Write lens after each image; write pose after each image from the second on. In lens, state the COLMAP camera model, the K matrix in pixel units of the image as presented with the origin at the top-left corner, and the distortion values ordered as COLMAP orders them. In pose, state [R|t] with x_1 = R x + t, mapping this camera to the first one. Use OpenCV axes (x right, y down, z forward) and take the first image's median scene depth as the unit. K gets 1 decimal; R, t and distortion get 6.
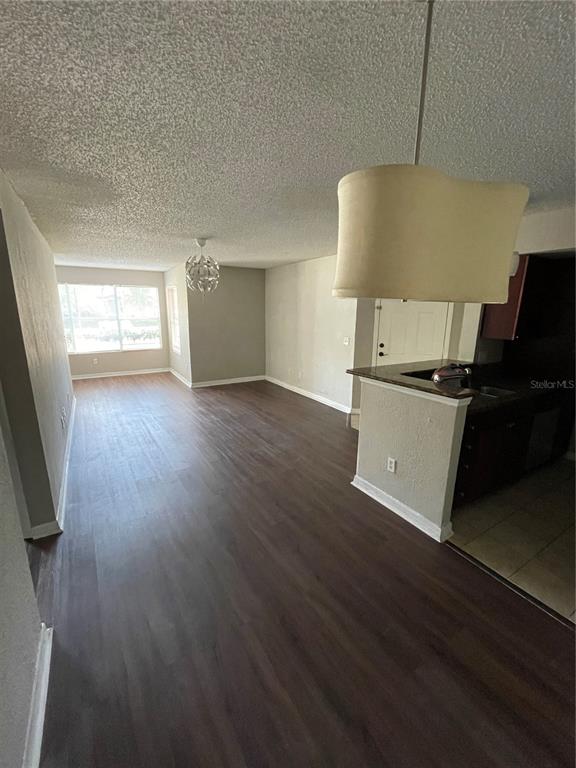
lens RADIAL K [[315.2, 0, 286.6], [0, 315.2, 381.7], [0, 0, 1]] dist [0.000898, -0.000339]
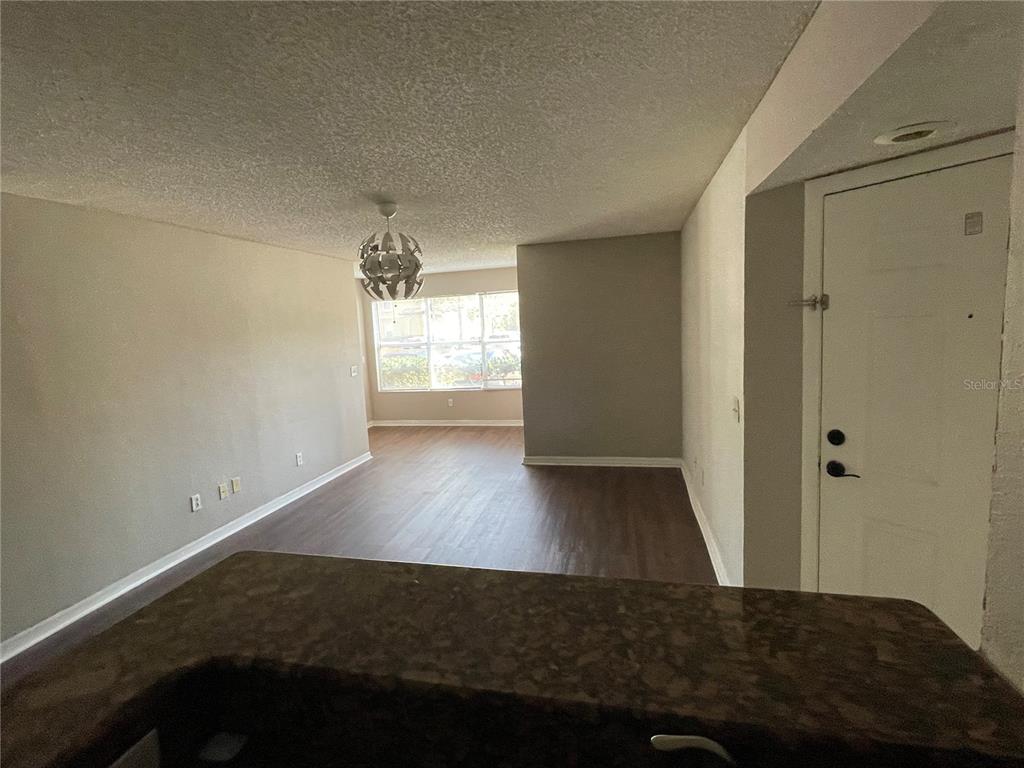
lens RADIAL K [[494.9, 0, 514.2], [0, 494.9, 382.4], [0, 0, 1]] dist [0.003639, 0.001251]
pose [[0.693387, 0.045090, -0.719153, 0.407175], [-0.110711, 0.992856, -0.044493, -0.110591], [0.712010, 0.110469, 0.693426, 0.491063]]
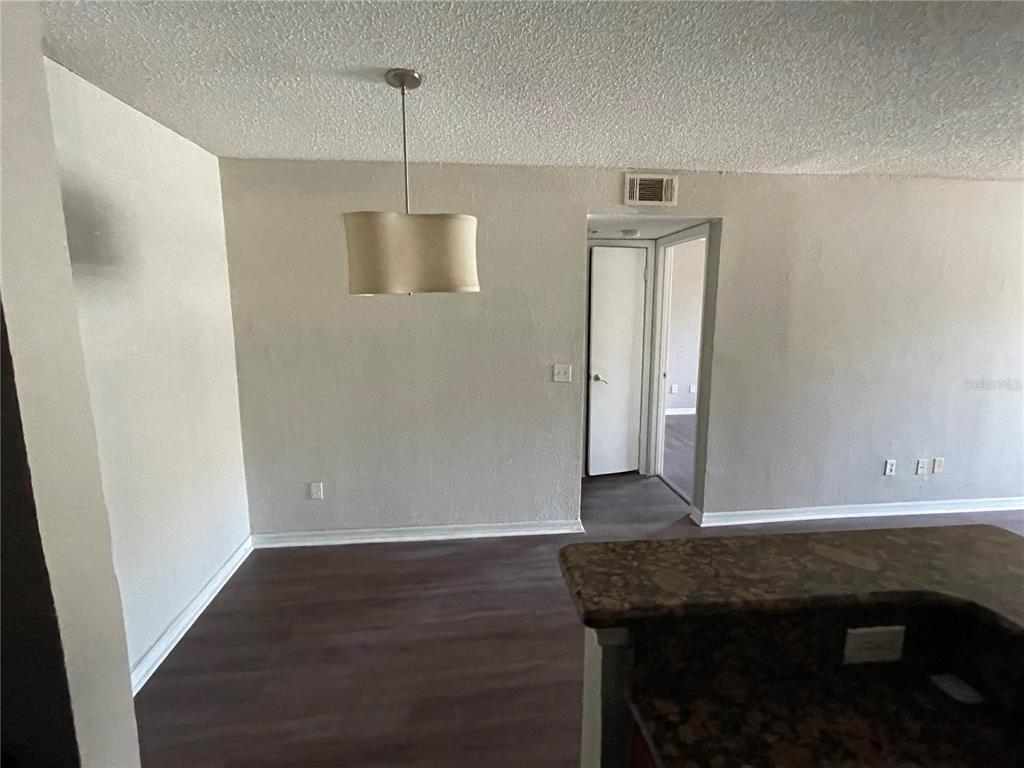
lens RADIAL K [[494.9, 0, 513.5], [0, 494.9, 380.7], [0, 0, 1]] dist [0.003639, 0.001251]
pose [[-0.451026, 0.132429, -0.882632, 0.436152], [-0.205920, 0.946809, 0.247283, -0.098080], [0.868431, 0.293283, -0.399765, 0.452042]]
